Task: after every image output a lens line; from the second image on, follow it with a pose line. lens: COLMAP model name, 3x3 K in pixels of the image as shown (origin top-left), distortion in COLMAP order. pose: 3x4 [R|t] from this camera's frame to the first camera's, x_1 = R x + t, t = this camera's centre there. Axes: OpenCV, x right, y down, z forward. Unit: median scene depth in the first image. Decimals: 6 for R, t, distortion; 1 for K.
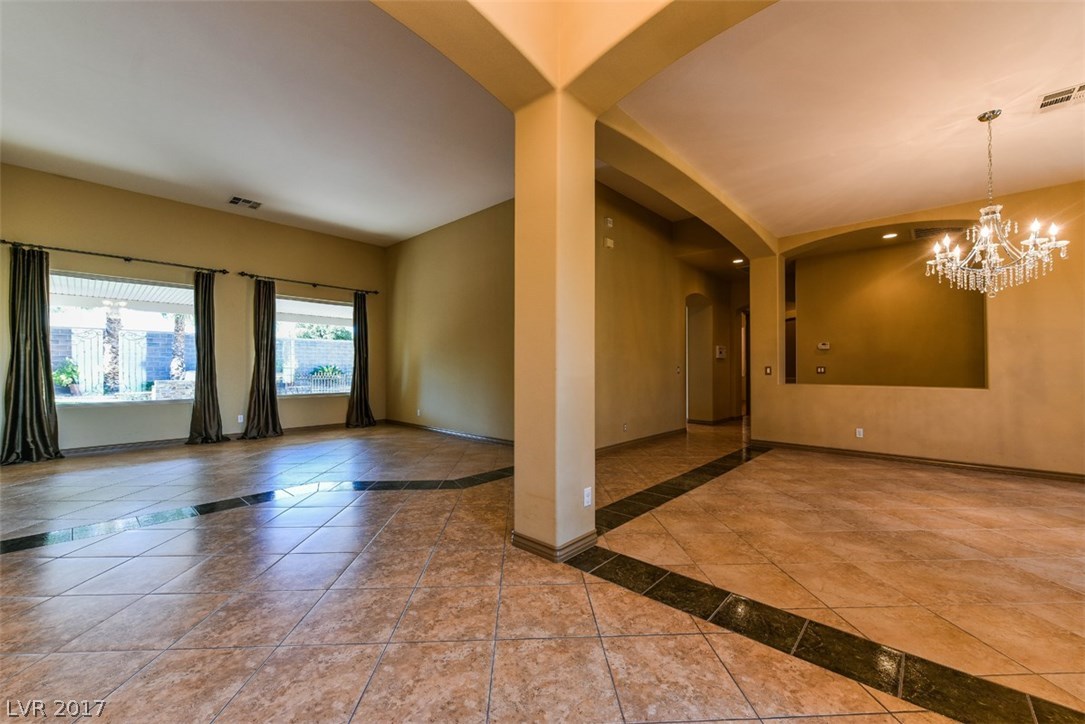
lens RADIAL K [[427.1, 0, 542.5], [0, 427.1, 362.0], [0, 0, 1]] dist [-0.000022, -0.000033]
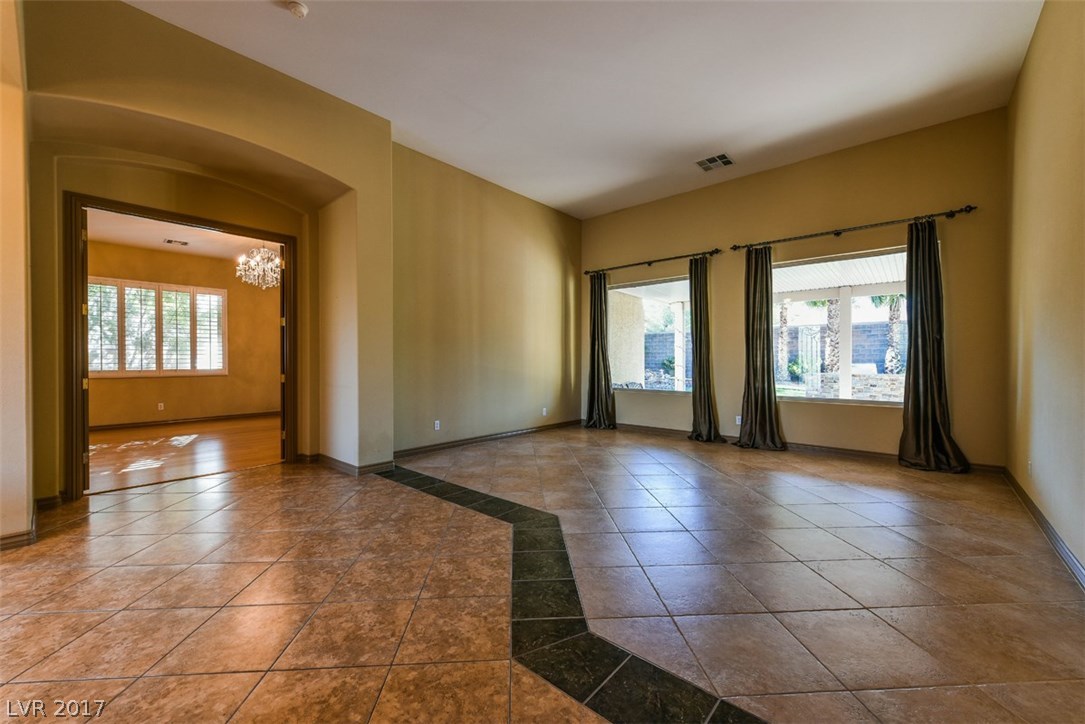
lens RADIAL K [[427.1, 0, 542.5], [0, 427.1, 362.0], [0, 0, 1]] dist [-0.000022, -0.000033]
pose [[0.017505, 0.004515, -0.999837, 0.125523], [0.014424, 0.999885, 0.004768, 0.008009], [0.999743, -0.014505, 0.017438, 0.587641]]
